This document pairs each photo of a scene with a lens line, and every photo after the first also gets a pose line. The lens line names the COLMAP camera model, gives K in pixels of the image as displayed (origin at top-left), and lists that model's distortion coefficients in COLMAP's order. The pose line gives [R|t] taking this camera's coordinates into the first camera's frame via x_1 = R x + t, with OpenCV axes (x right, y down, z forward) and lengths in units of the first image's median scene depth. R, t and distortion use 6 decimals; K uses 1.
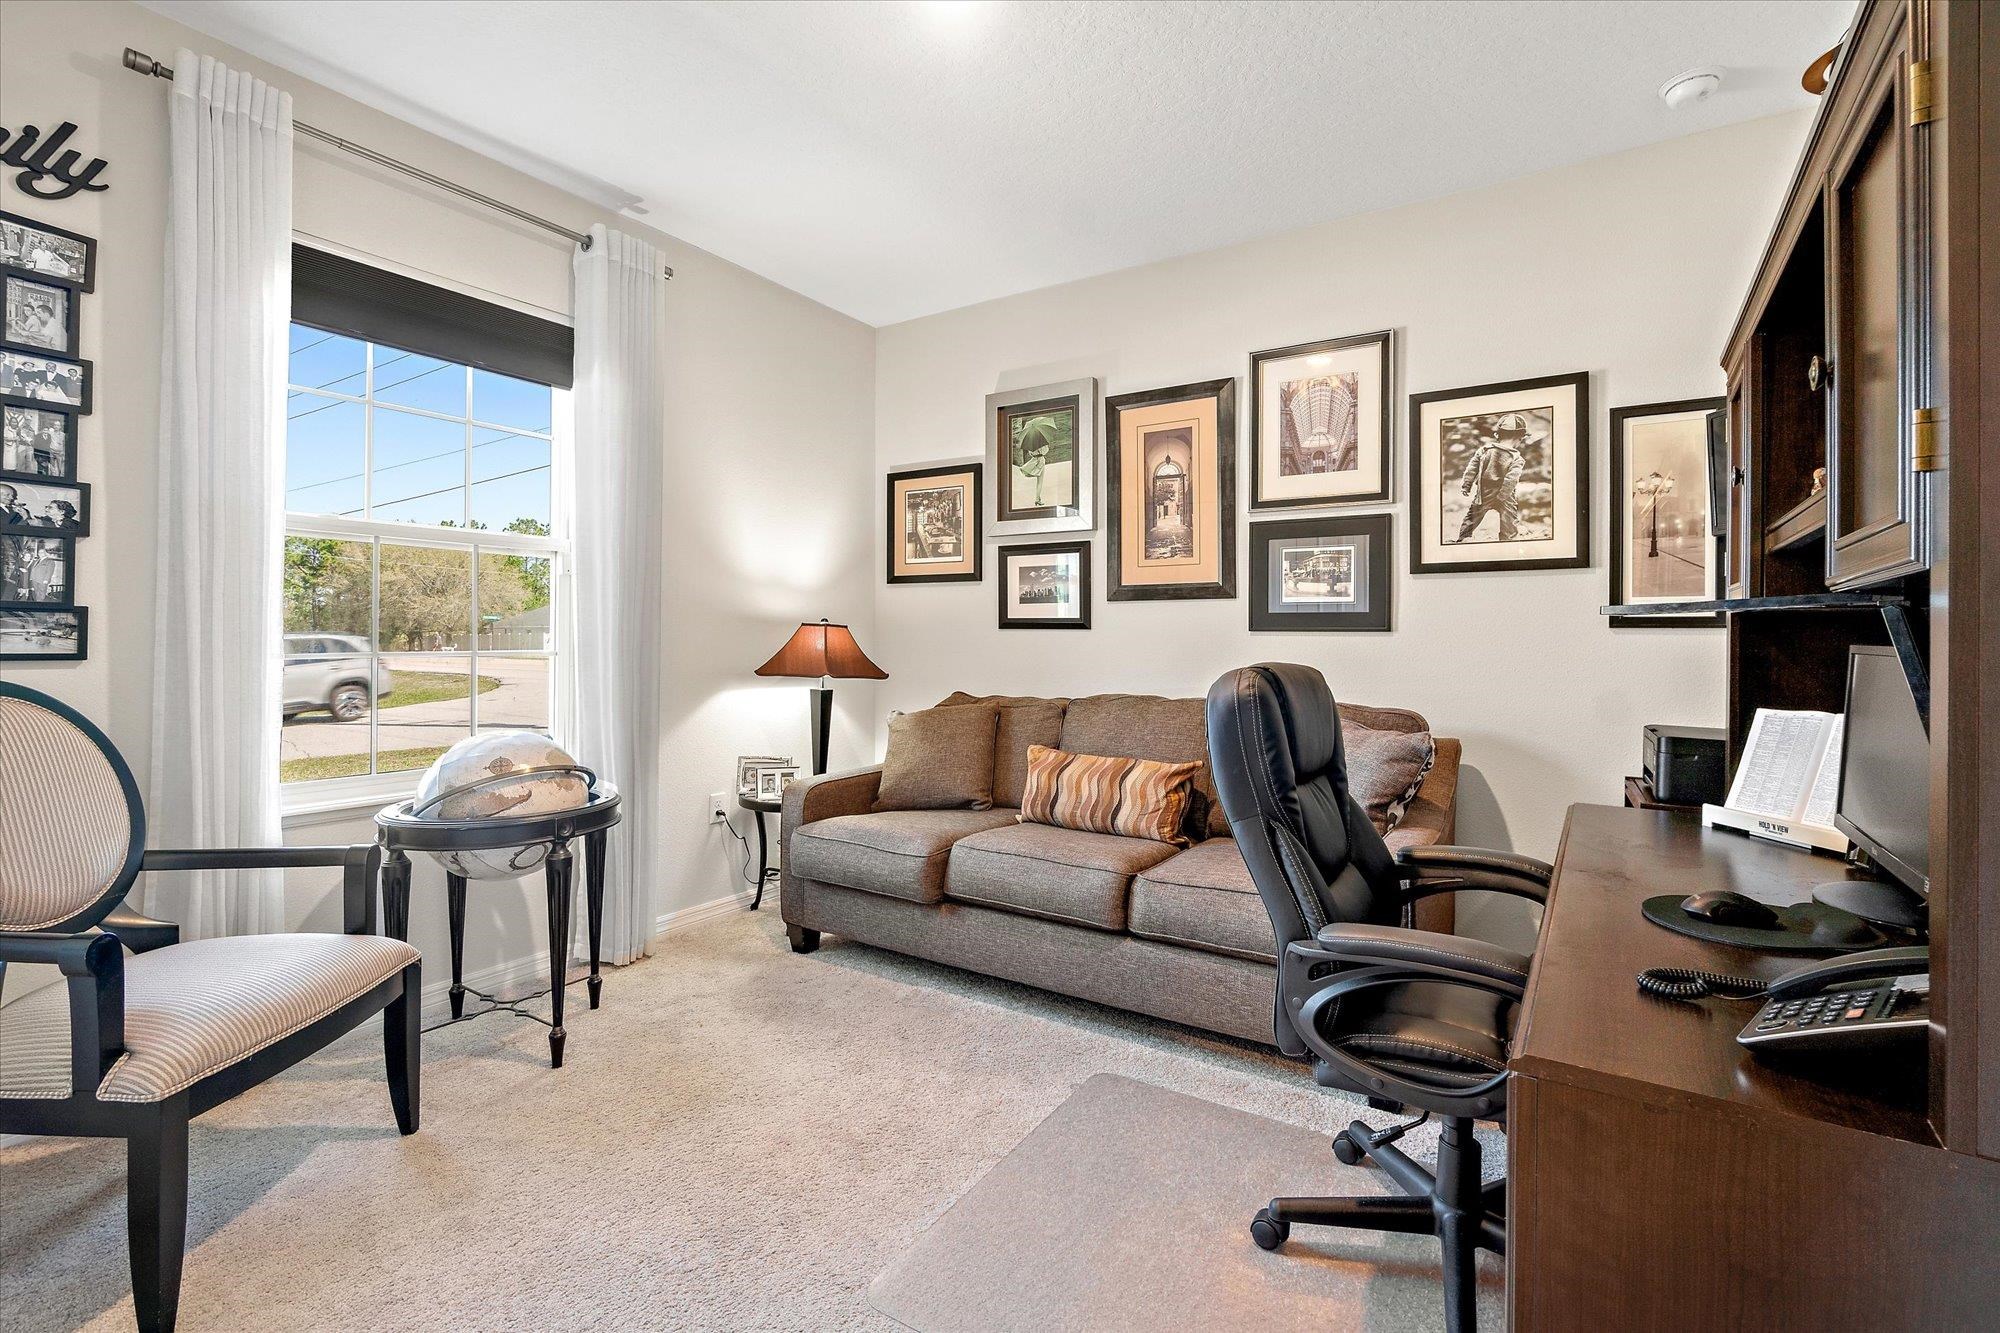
lens RADIAL K [[881.4, 0, 1002.8], [0, 881.4, 648.4], [0, 0, 1]] dist [-0.000431, -0.000058]
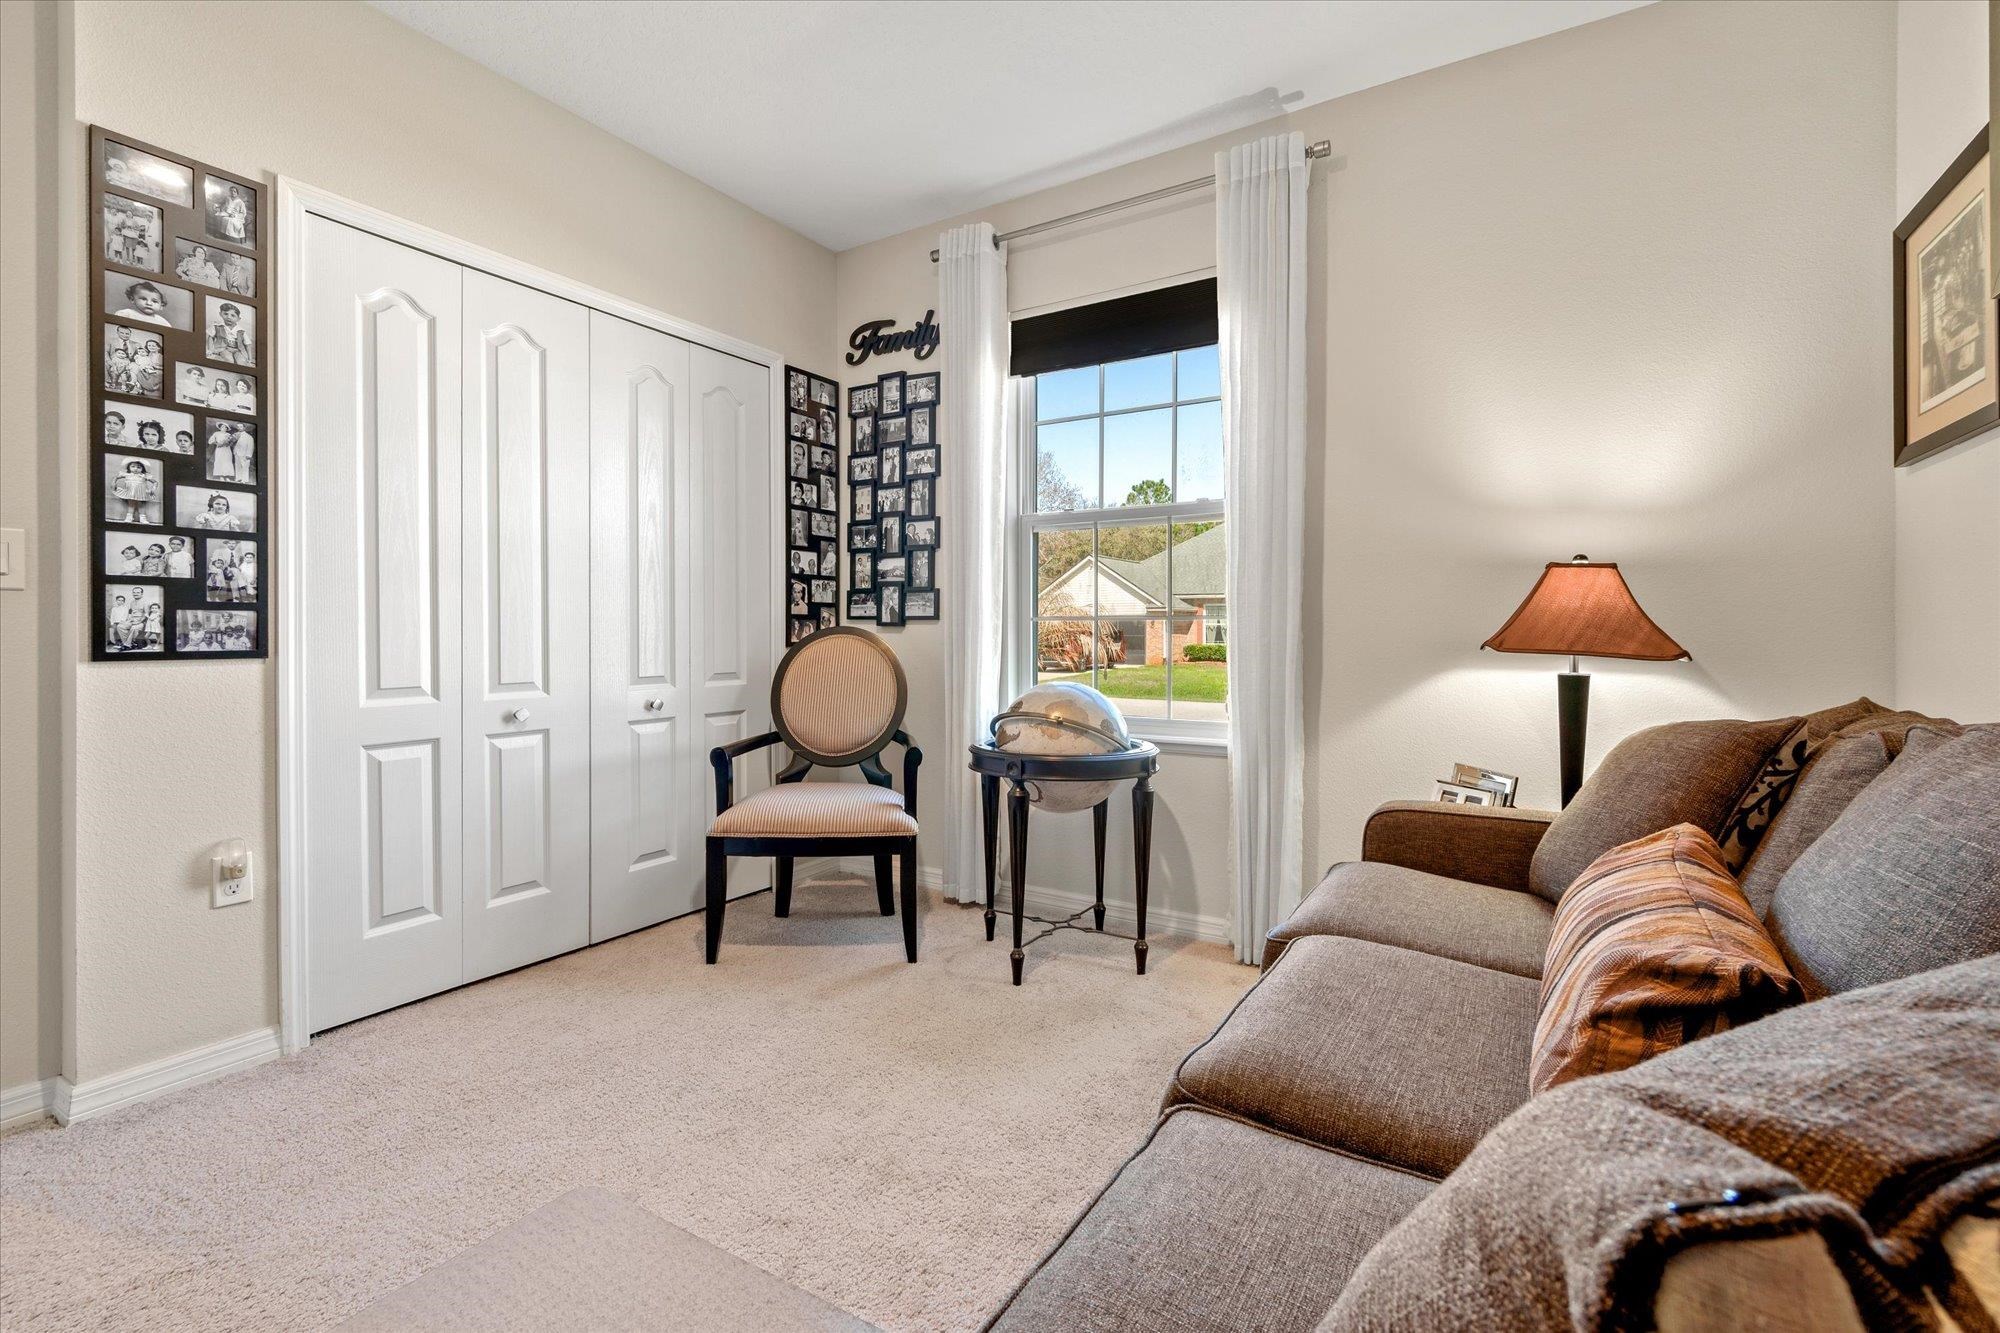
lens RADIAL K [[881.4, 0, 1002.8], [0, 881.4, 648.4], [0, 0, 1]] dist [-0.000431, -0.000058]
pose [[0.036852, 0.012933, -0.999237, 0.590638], [-0.009467, 0.999876, 0.012592, 0.039954], [0.999276, 0.008996, 0.036970, 0.933331]]
